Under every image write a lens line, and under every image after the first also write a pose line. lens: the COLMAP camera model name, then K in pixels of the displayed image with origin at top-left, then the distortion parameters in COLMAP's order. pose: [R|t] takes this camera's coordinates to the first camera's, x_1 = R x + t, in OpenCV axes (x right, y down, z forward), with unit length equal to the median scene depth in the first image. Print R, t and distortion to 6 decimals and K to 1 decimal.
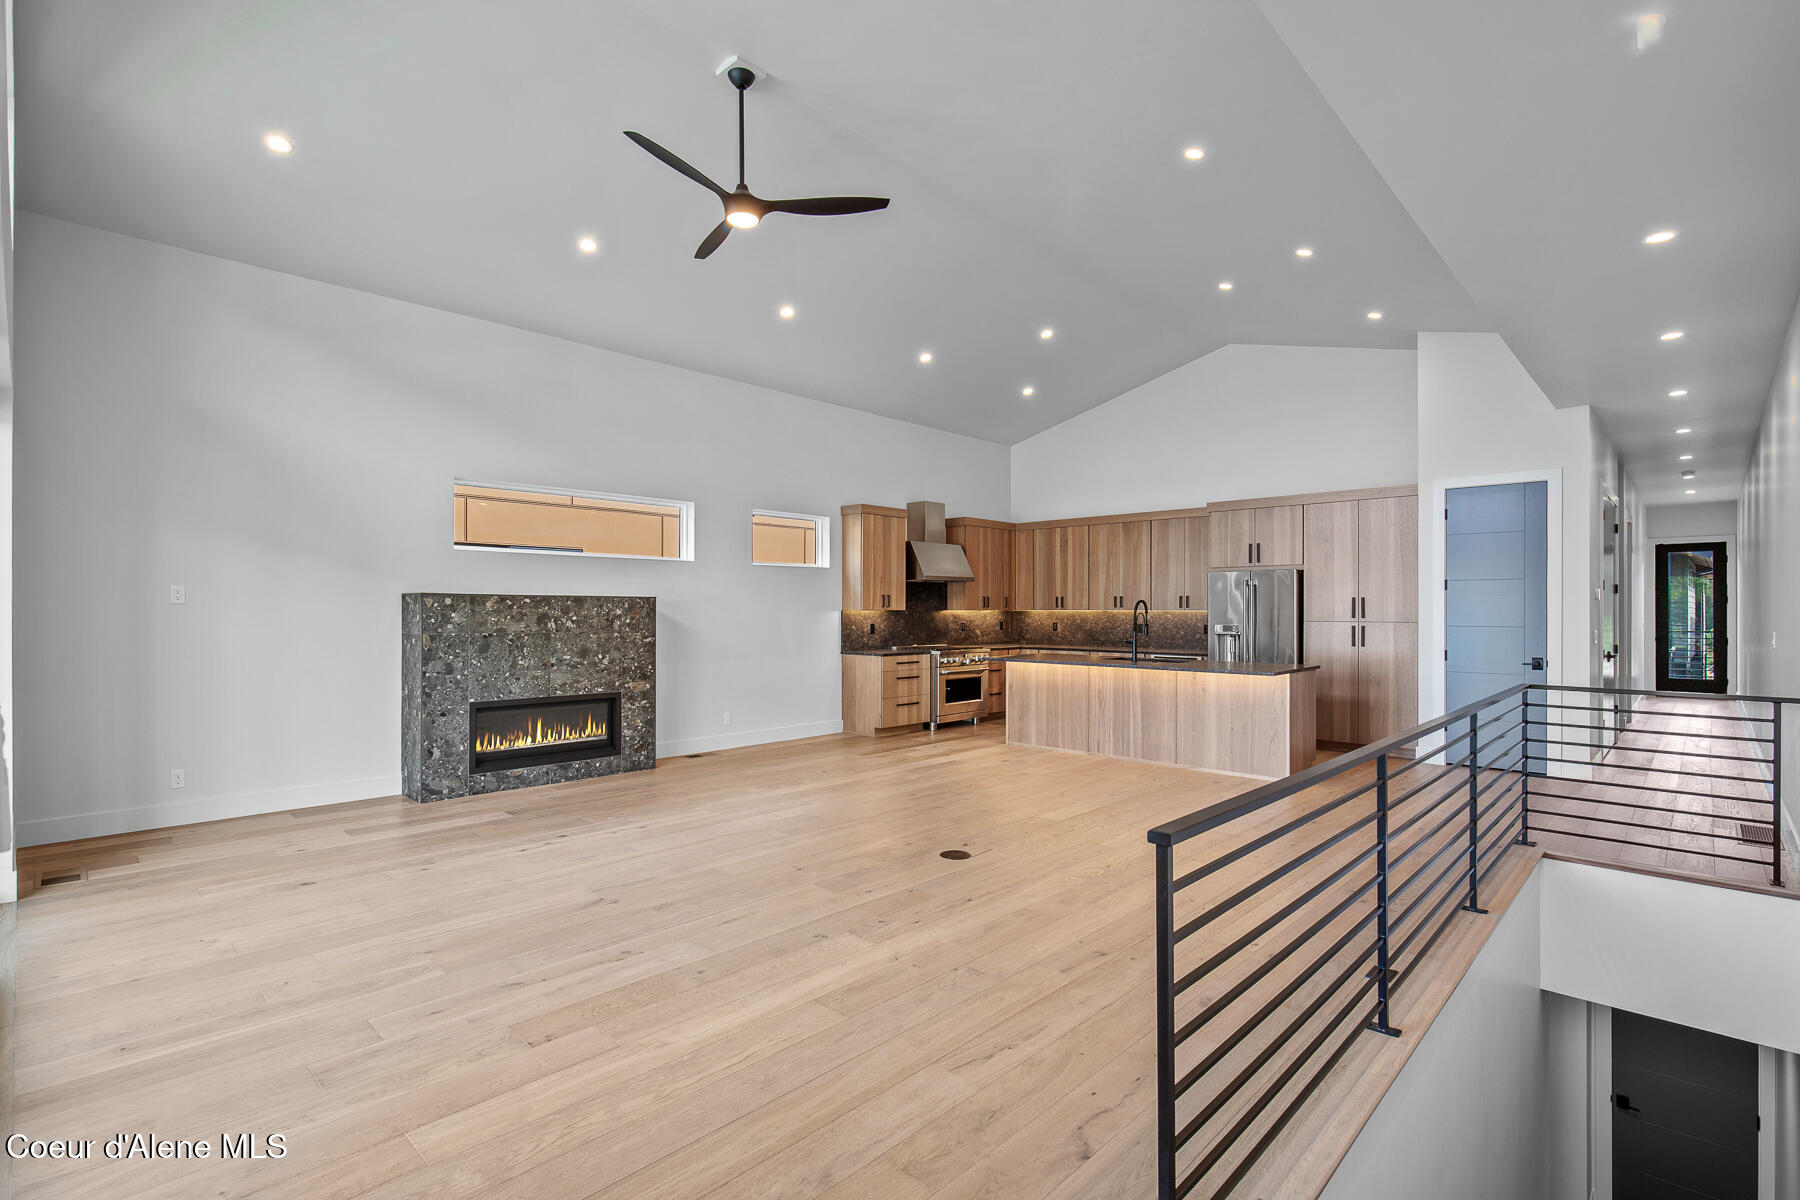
lens RADIAL K [[816.0, 0, 914.6], [0, 816.0, 614.5], [0, 0, 1]] dist [0.012446, -0.004256]
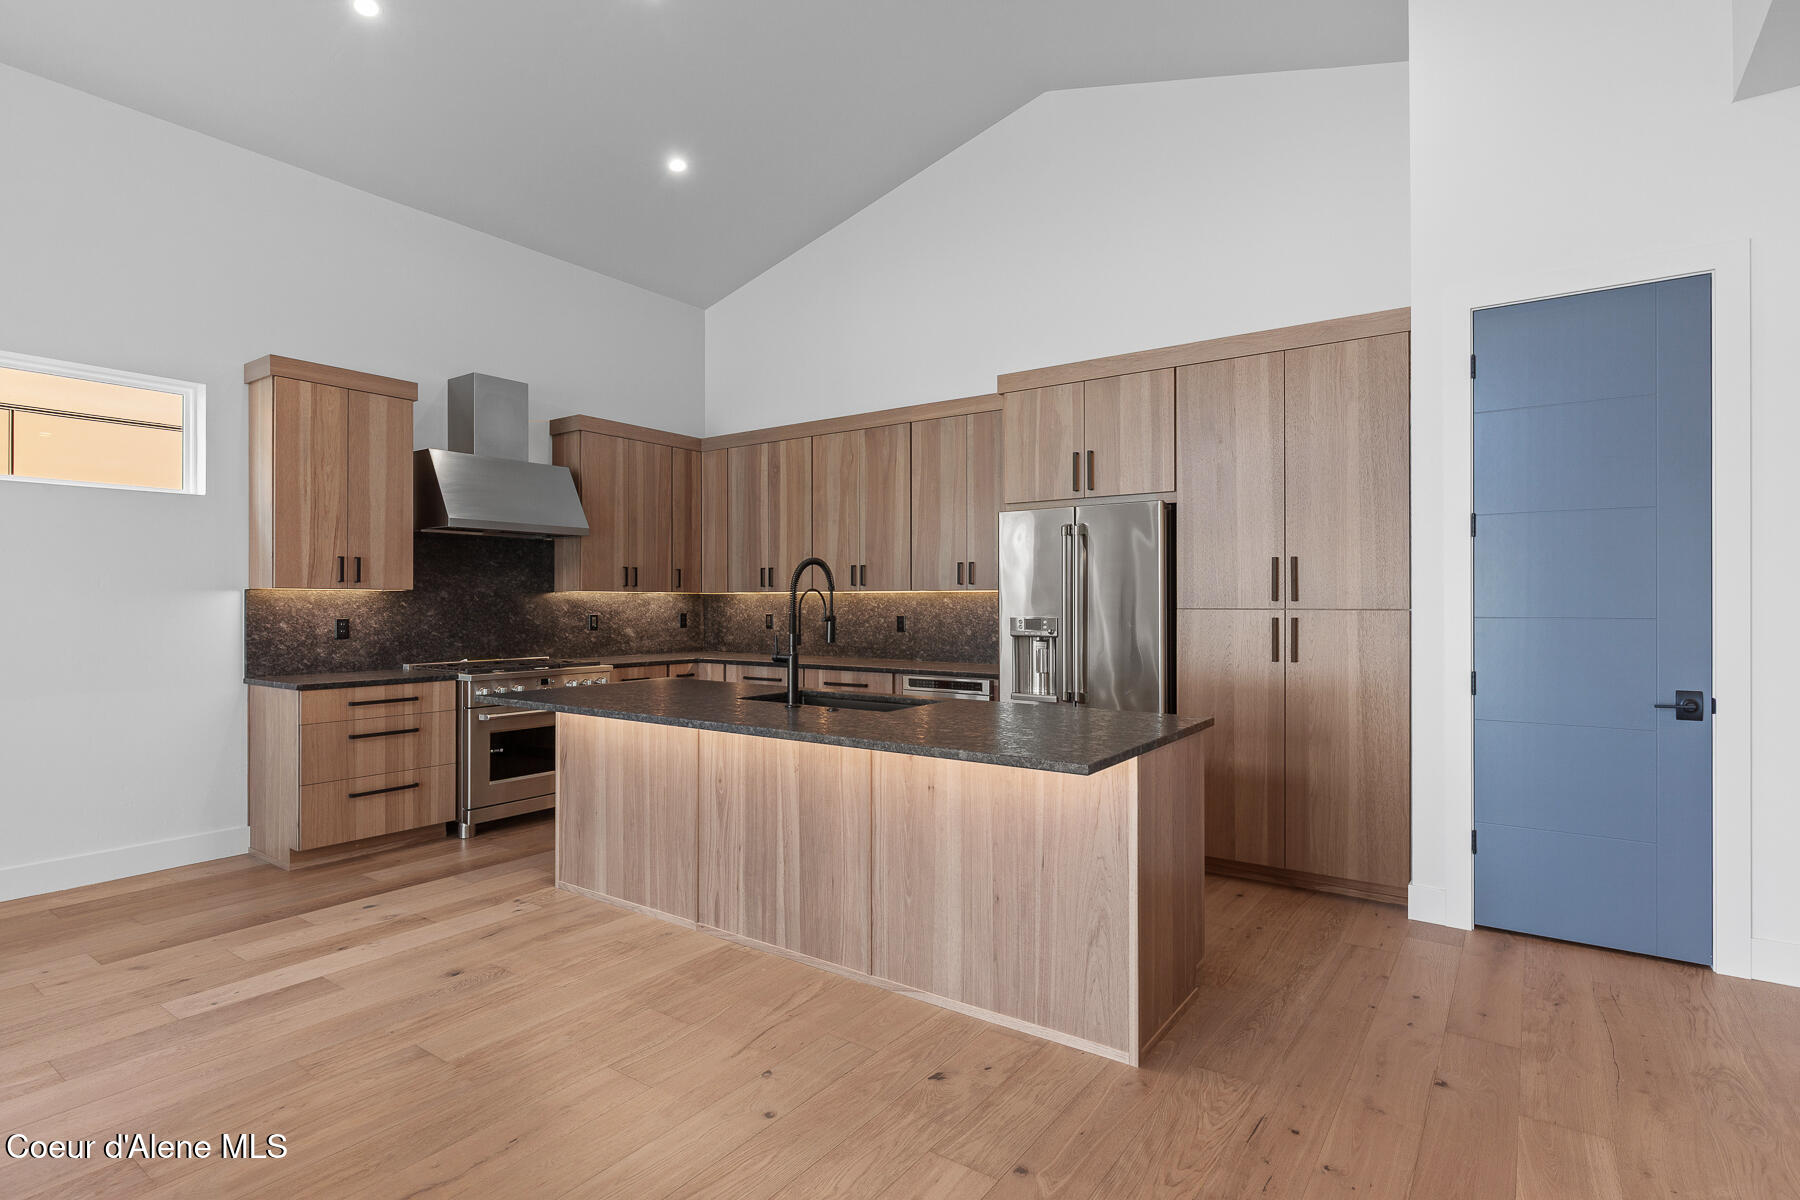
lens RADIAL K [[888.3, 0, 908.8], [0, 888.3, 599.0], [0, 0, 1]] dist [-0.007894, 0.002907]
pose [[0.991034, -0.004030, 0.133550, 0.251041], [0.004860, 0.999971, -0.005890, 0.005256], [-0.133522, 0.006486, 0.991025, 0.512454]]
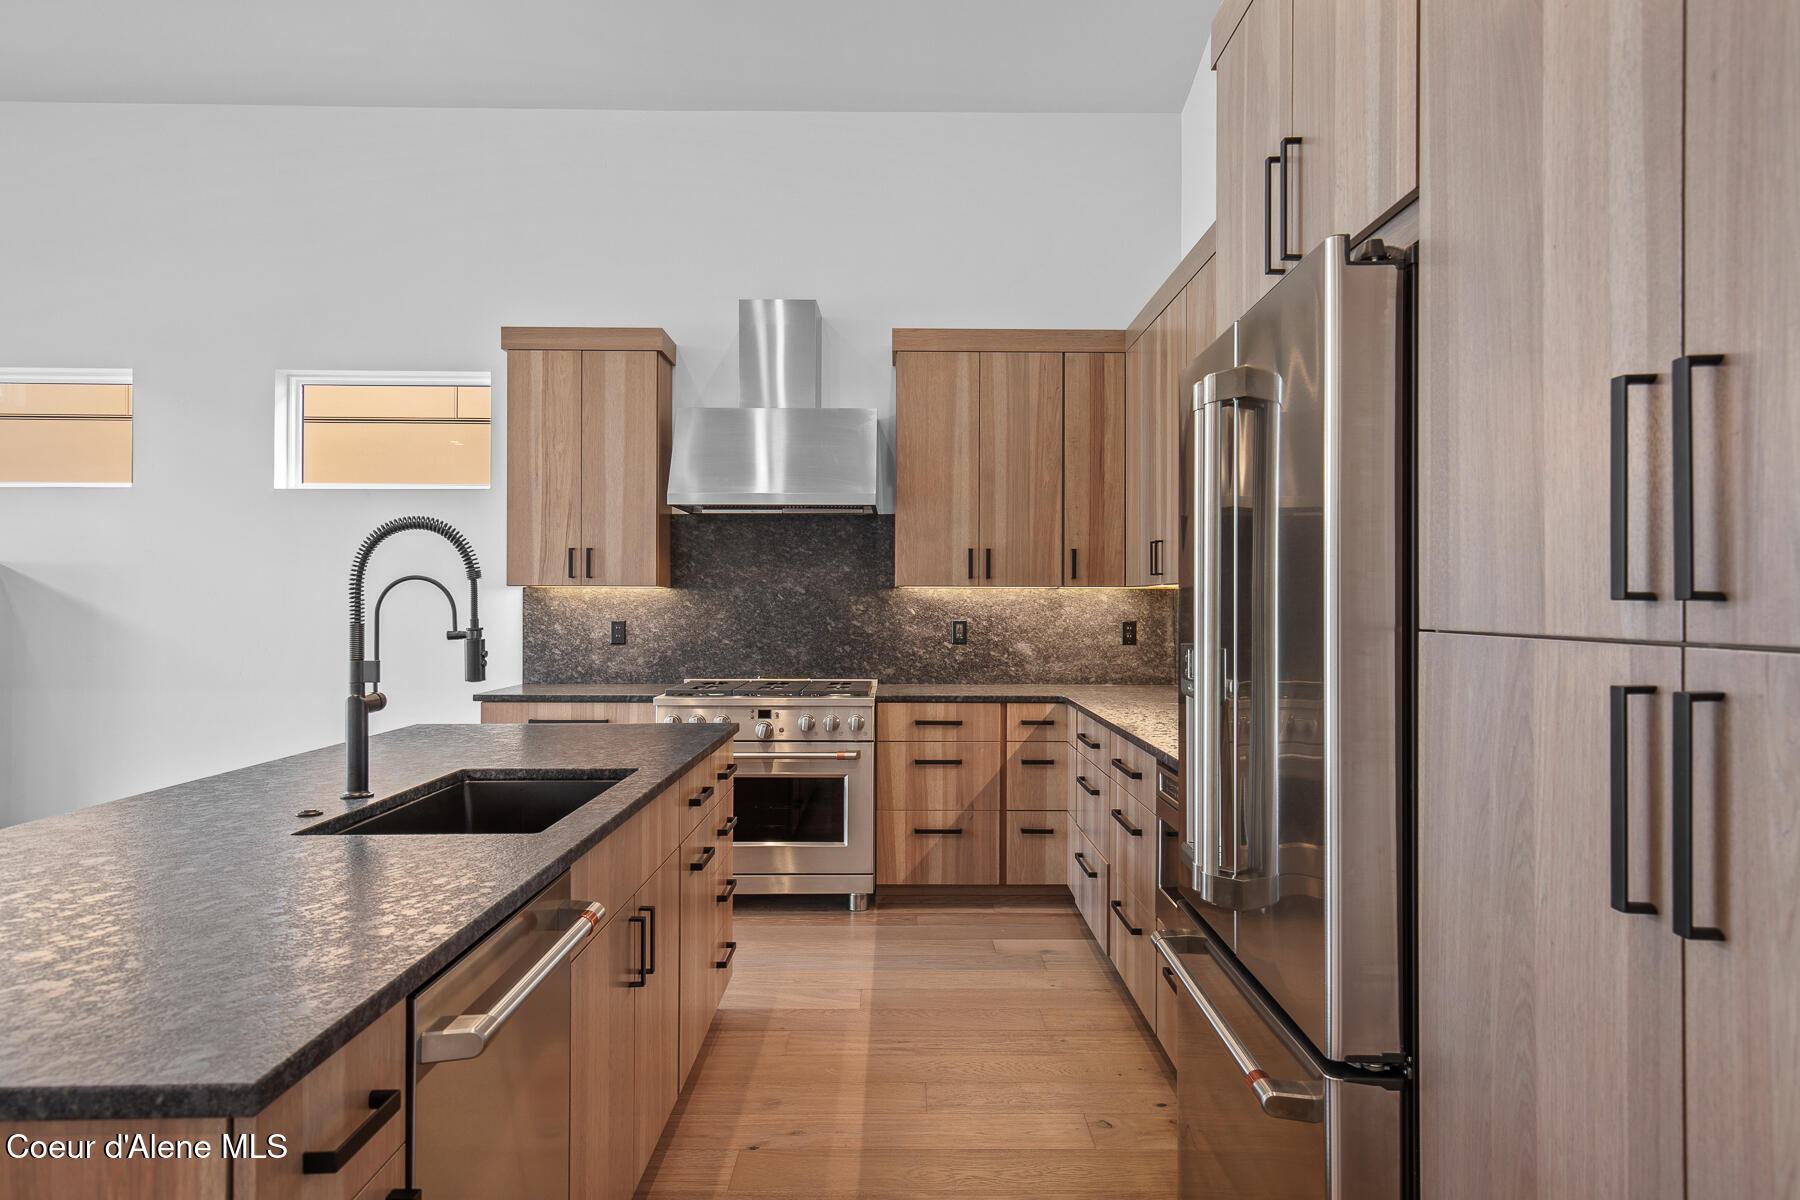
lens RADIAL K [[1154.6, 0, 915.5], [0, 1154.6, 595.9], [0, 0, 1]] dist [0.011376, -0.000923]
pose [[0.685838, -0.005787, -0.727731, 0.564640], [-0.001906, 0.999951, -0.009748, 0.004894], [0.727752, 0.008072, 0.685793, 0.837515]]
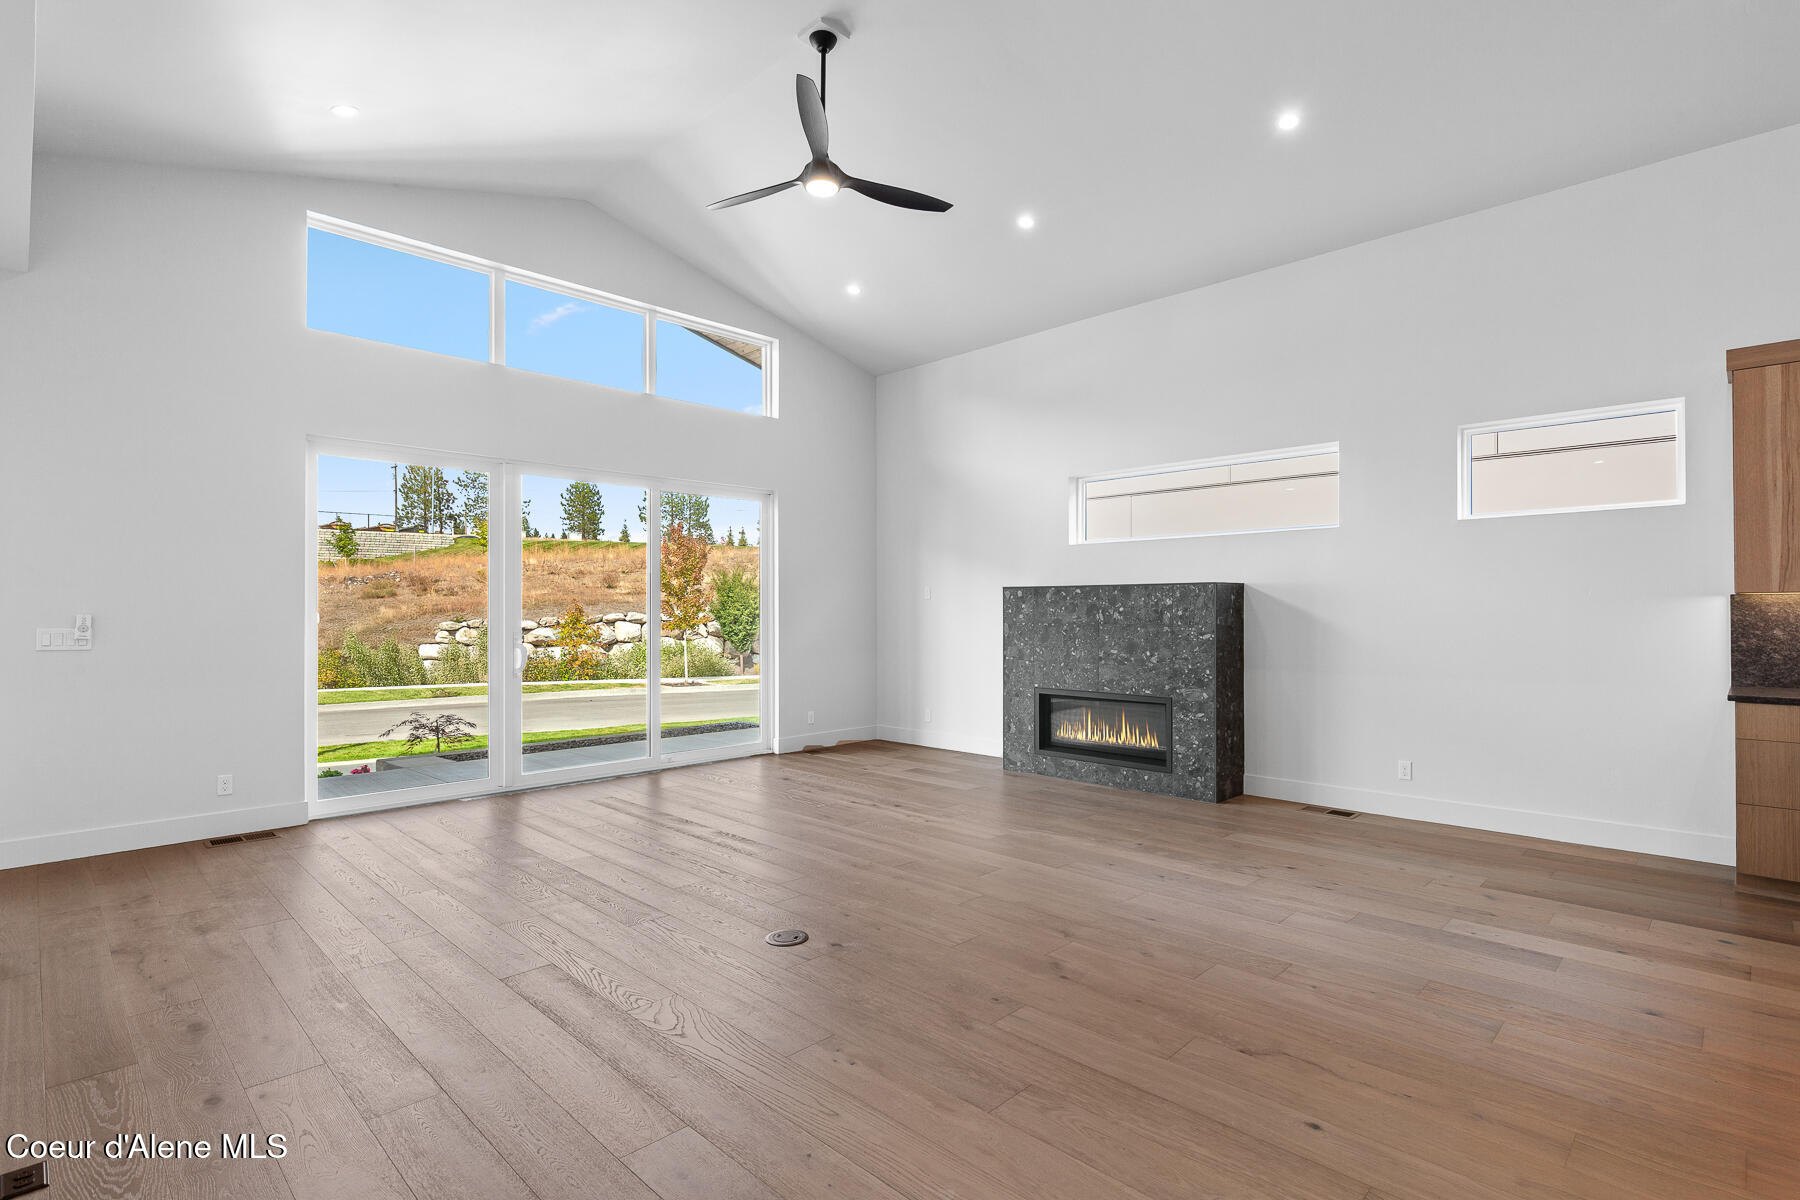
lens RADIAL K [[874.9, 0, 902.9], [0, 874.9, 603.8], [0, 0, 1]] dist [-0.005711, 0.004151]
pose [[-0.032665, -0.010946, -0.999406, 0.468995], [-0.000246, 0.999940, -0.010944, 0.005573], [0.999466, -0.000112, -0.032665, 0.636330]]
